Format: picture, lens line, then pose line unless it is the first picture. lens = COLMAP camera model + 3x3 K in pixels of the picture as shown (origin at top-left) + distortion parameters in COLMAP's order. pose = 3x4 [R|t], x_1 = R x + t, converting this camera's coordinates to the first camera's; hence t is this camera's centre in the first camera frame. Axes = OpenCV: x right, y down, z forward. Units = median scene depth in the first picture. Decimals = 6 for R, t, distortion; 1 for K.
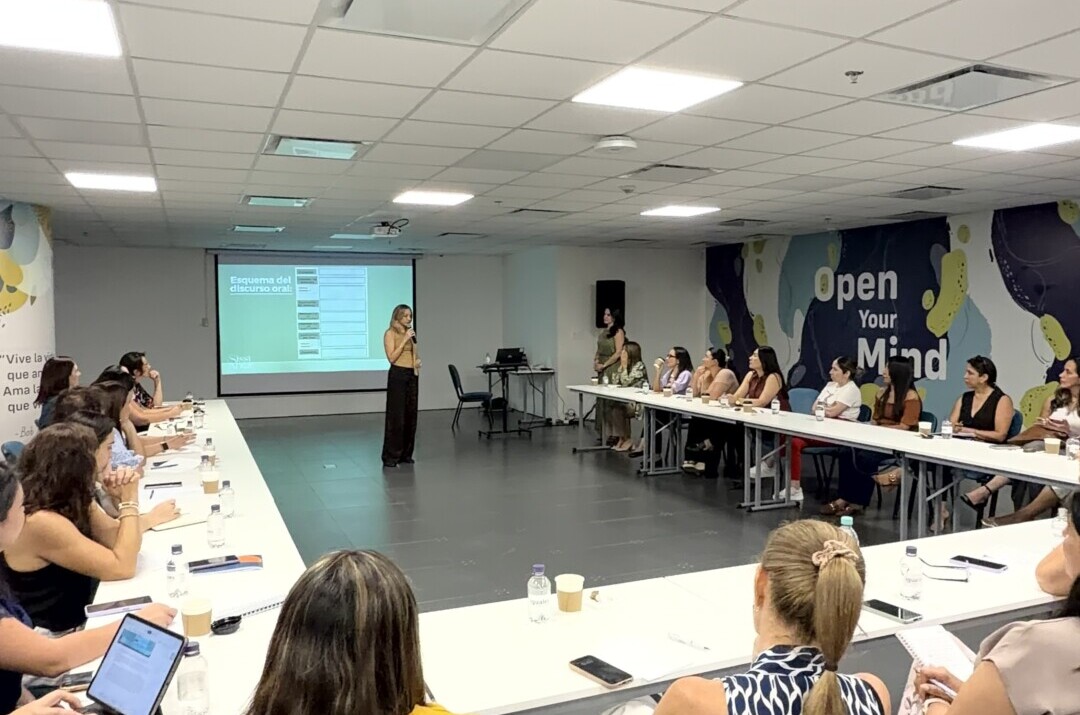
lens RADIAL K [[851.5, 0, 546.0], [0, 851.5, 354.5], [0, 0, 1]] dist [-0.030725, 0.033962]
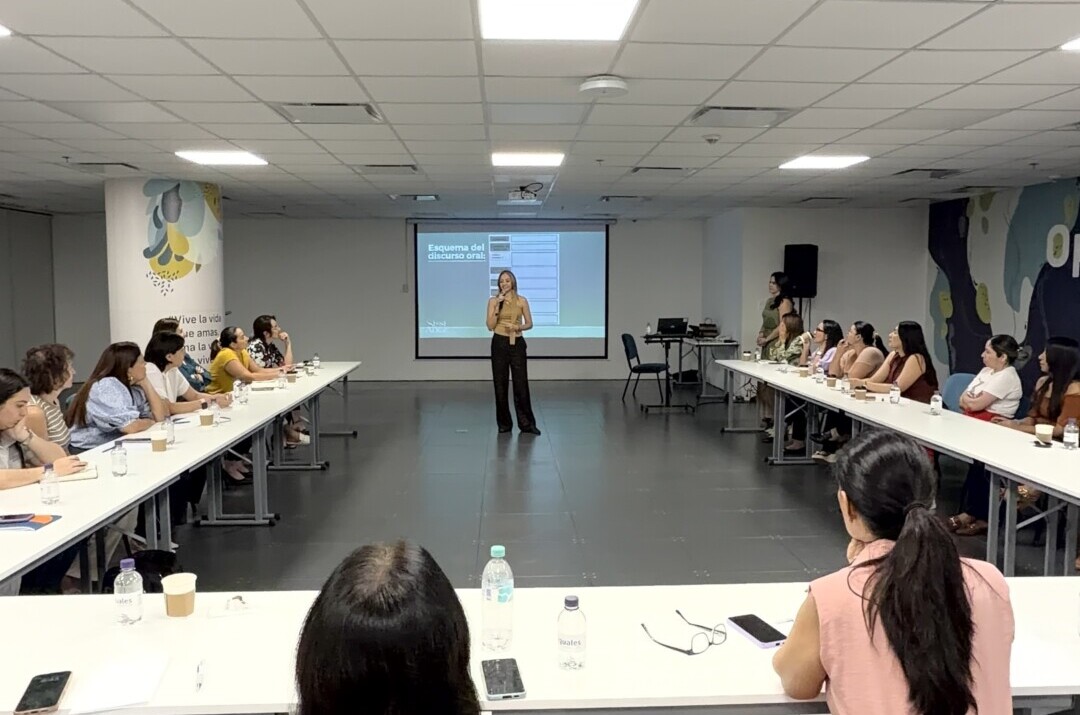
lens RADIAL K [[851.5, 0, 550.6], [0, 851.5, 357.0], [0, 0, 1]] dist [-0.030725, 0.033962]
pose [[0.936432, 0.034300, -0.349168, 0.187244], [-0.019793, 0.998789, 0.045032, -0.004391], [0.350290, -0.035259, 0.935977, 0.084551]]
